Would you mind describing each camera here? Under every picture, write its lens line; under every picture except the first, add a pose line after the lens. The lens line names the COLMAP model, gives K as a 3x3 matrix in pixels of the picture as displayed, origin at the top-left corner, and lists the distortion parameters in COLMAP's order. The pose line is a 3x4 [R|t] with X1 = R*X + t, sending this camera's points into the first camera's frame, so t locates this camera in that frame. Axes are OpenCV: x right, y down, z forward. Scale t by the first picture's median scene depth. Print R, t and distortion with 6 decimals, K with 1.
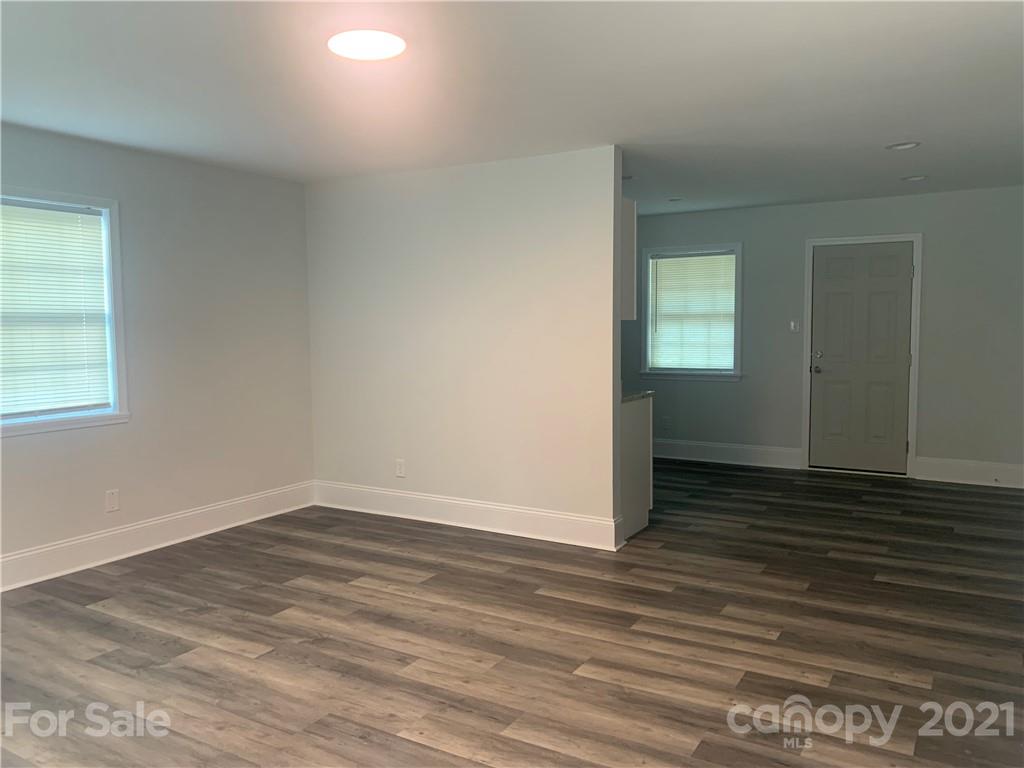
lens RADIAL K [[785.4, 0, 512.0], [0, 785.4, 384.0], [0, 0, 1]] dist [-0.000988, 0.000233]
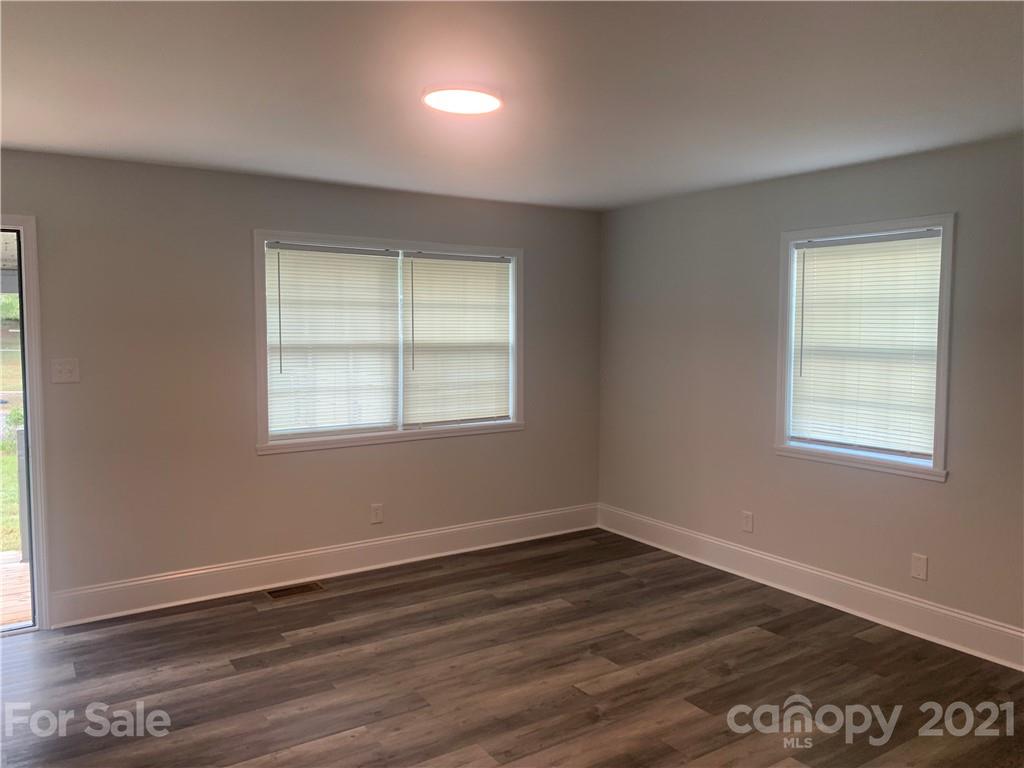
lens RADIAL K [[772.6, 0, 512.0], [0, 772.6, 384.0], [0, 0, 1]] dist [-0.003056, -0.089118]
pose [[-0.418910, 0.073494, -0.905048, 0.535243], [-0.081223, 0.989691, 0.117962, -0.142445], [0.904387, 0.122927, -0.408622, 1.151218]]
